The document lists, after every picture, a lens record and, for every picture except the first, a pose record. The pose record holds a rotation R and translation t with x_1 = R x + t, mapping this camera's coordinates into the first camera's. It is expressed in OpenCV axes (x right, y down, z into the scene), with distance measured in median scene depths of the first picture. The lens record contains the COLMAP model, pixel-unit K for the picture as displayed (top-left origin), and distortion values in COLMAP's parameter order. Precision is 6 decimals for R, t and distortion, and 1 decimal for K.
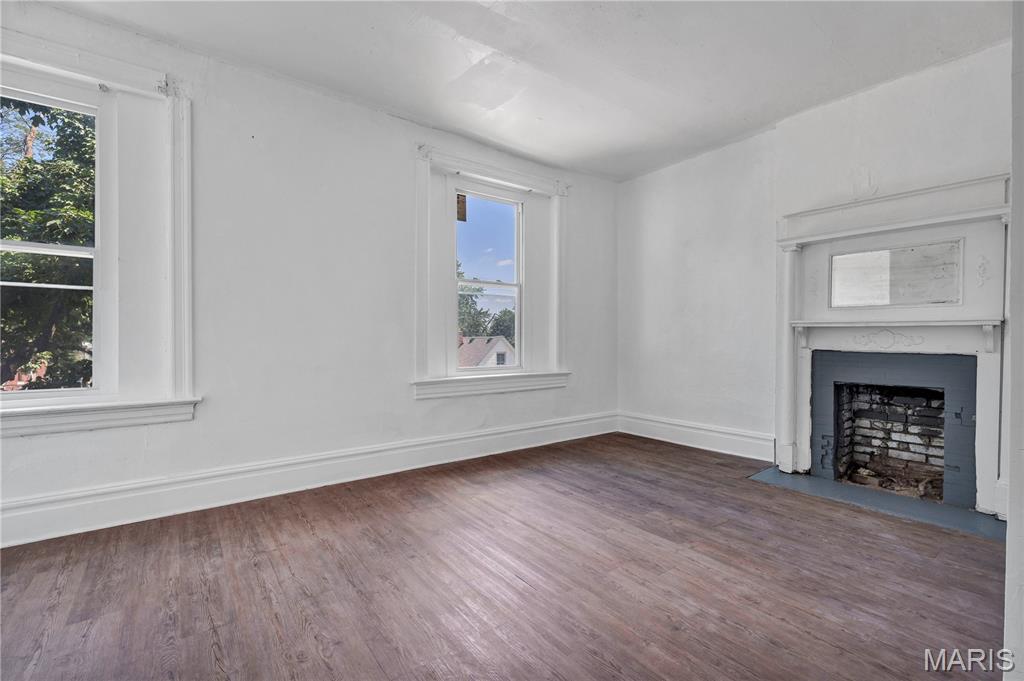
lens RADIAL K [[461.3, 0, 513.3], [0, 461.3, 344.8], [0, 0, 1]] dist [-0.000236, 0.001670]
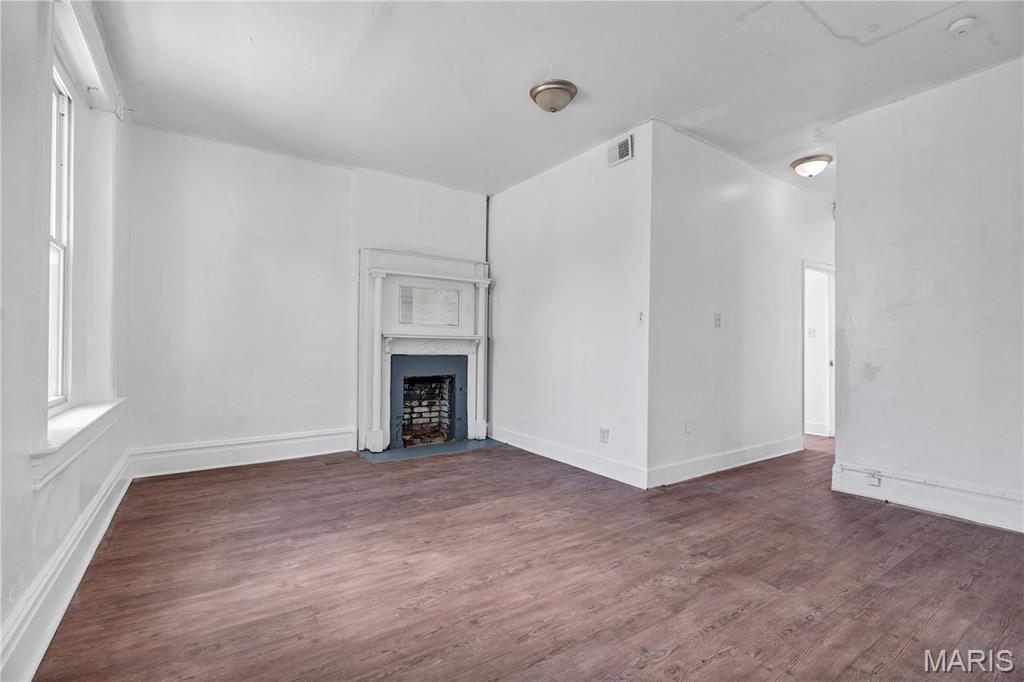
lens RADIAL K [[461.3, 0, 516.2], [0, 461.3, 341.0], [0, 0, 1]] dist [-0.000236, 0.001670]
pose [[0.035452, 0.009690, 0.999324, -0.728981], [0.007629, 0.999921, -0.009967, -0.012904], [-0.999342, 0.007977, 0.035375, 0.641284]]
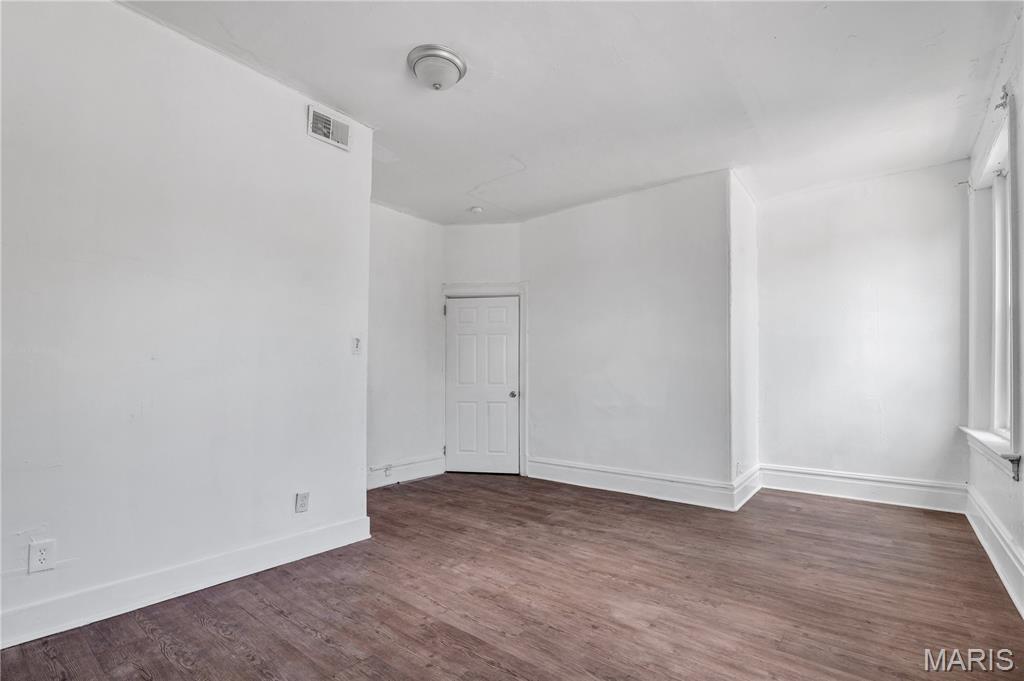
lens RADIAL K [[461.3, 0, 520.5], [0, 461.3, 373.8], [0, 0, 1]] dist [-0.000236, 0.001670]
pose [[-0.967154, -0.004394, -0.254153, 0.326936], [-0.005442, 0.999979, 0.003421, -0.023218], [0.254133, 0.004692, -0.967158, 1.410426]]
